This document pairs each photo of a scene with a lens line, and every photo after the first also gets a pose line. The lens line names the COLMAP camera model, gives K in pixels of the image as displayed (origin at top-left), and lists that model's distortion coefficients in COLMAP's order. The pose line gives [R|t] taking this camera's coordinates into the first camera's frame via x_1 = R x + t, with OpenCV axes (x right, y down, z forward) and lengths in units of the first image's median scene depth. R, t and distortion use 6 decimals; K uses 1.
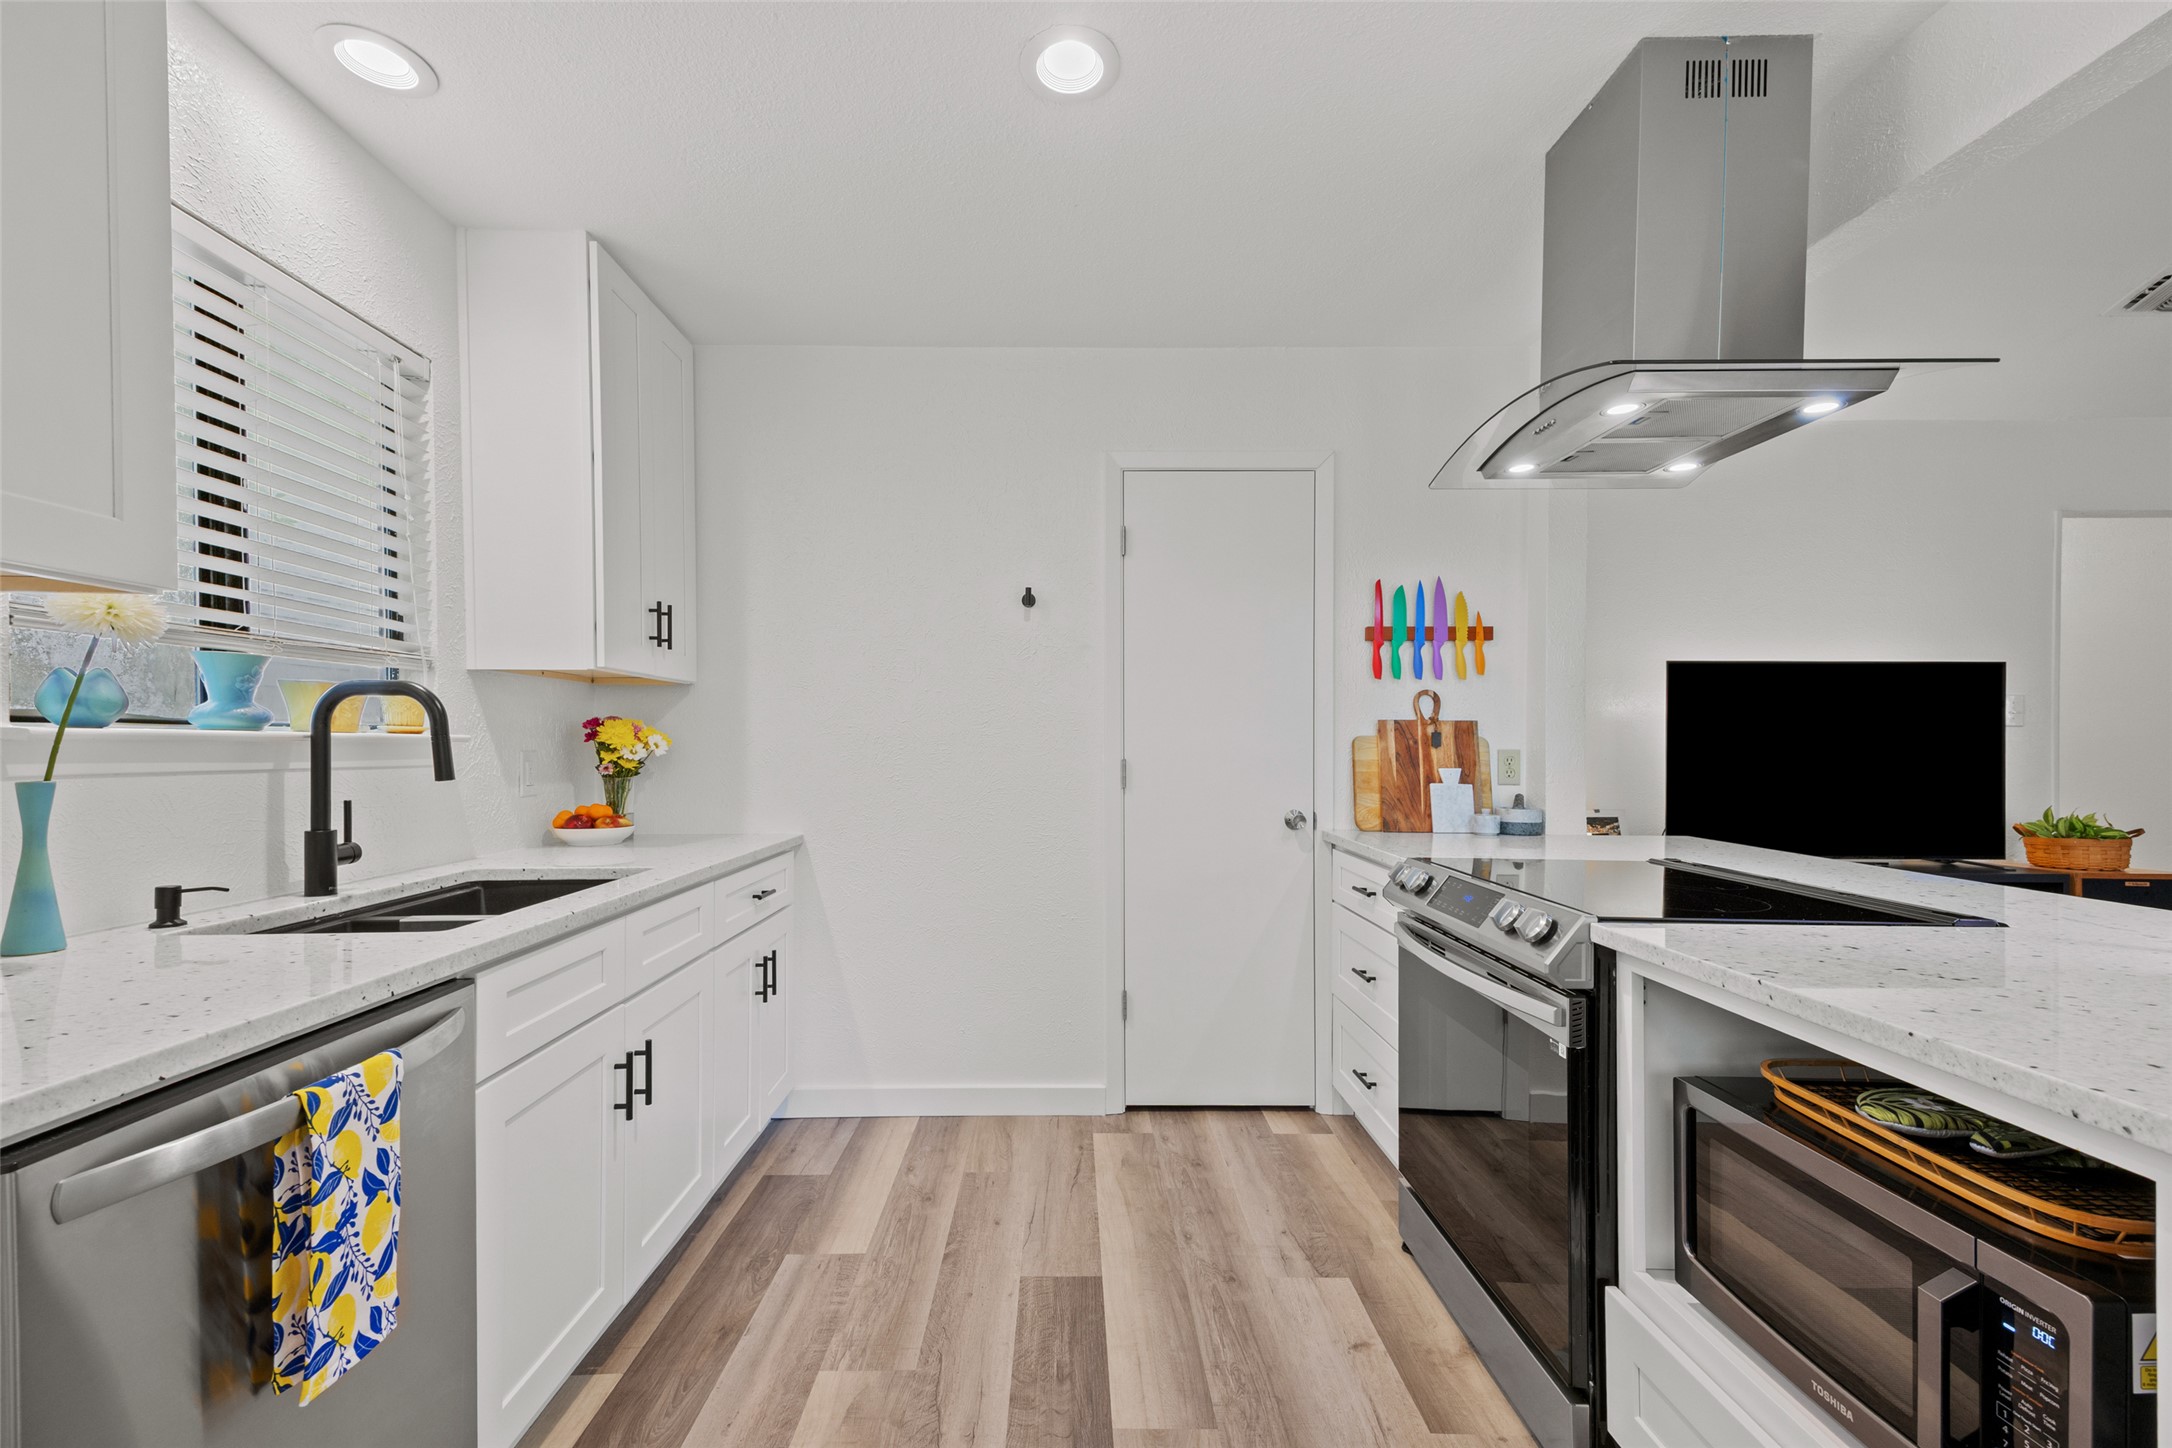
lens RADIAL K [[1003.5, 0, 1082.5], [0, 1003.5, 755.8], [0, 0, 1]] dist [-0.000003, -0.000005]
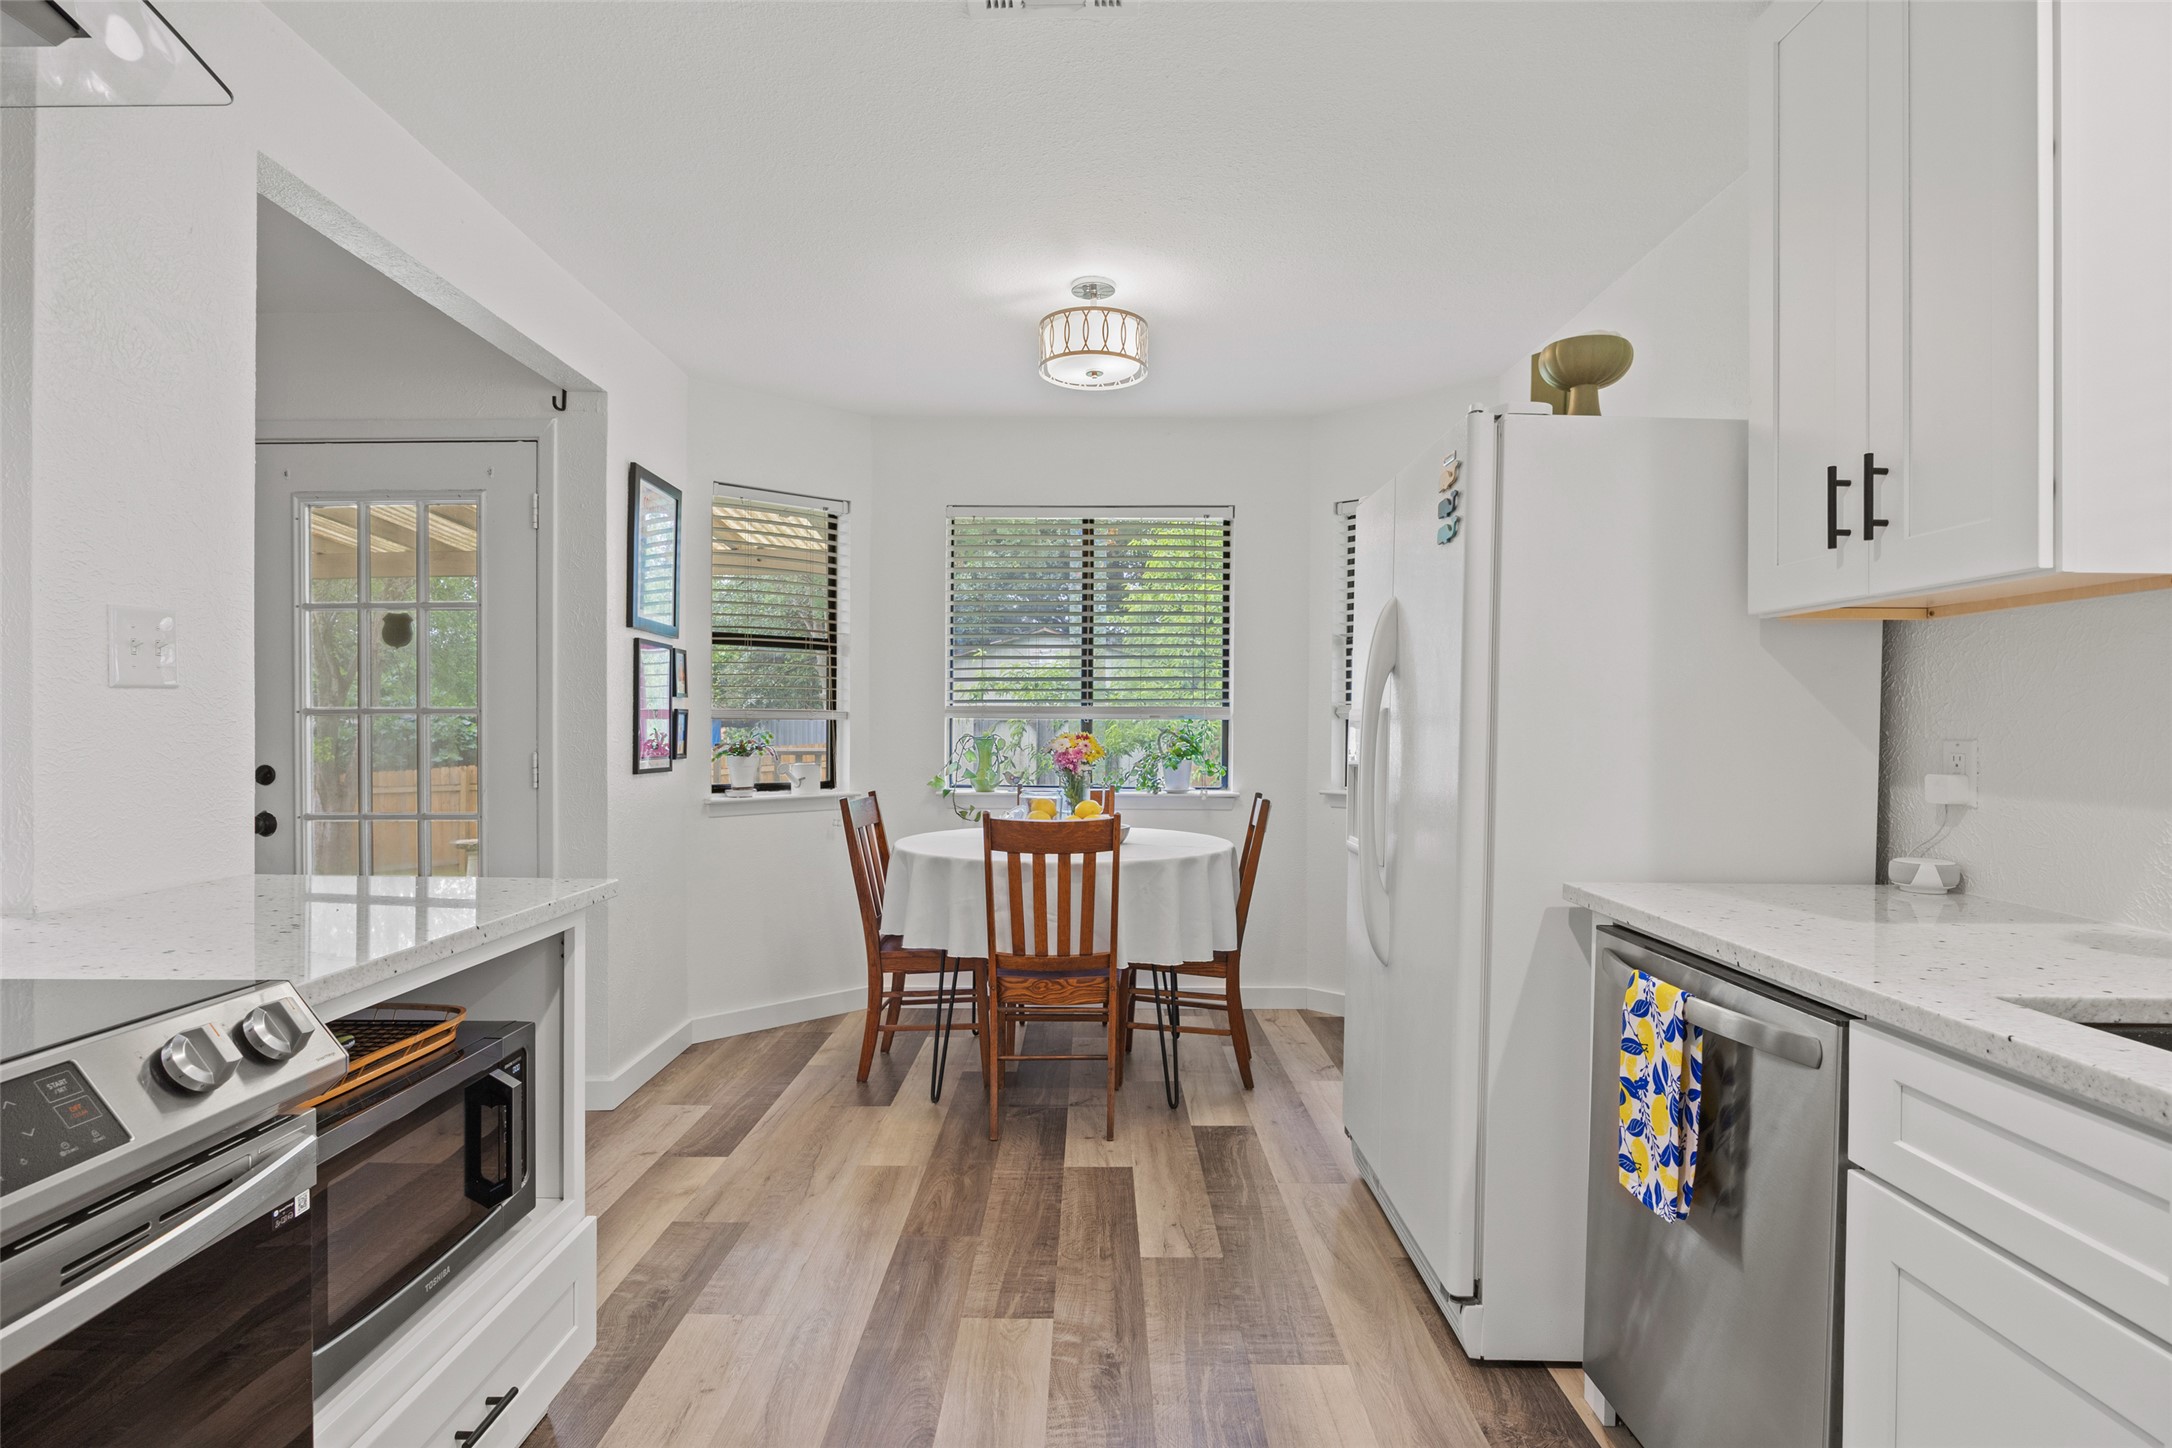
lens RADIAL K [[1185.6, 0, 1086.0], [0, 1185.6, 724.0], [0, 0, 1]] dist [0.000047, 0.000000]
pose [[-0.999691, -0.008059, 0.023499, -0.031601], [-0.007843, 0.999926, 0.009268, -0.019195], [-0.023572, 0.009081, -0.999681, 2.196571]]
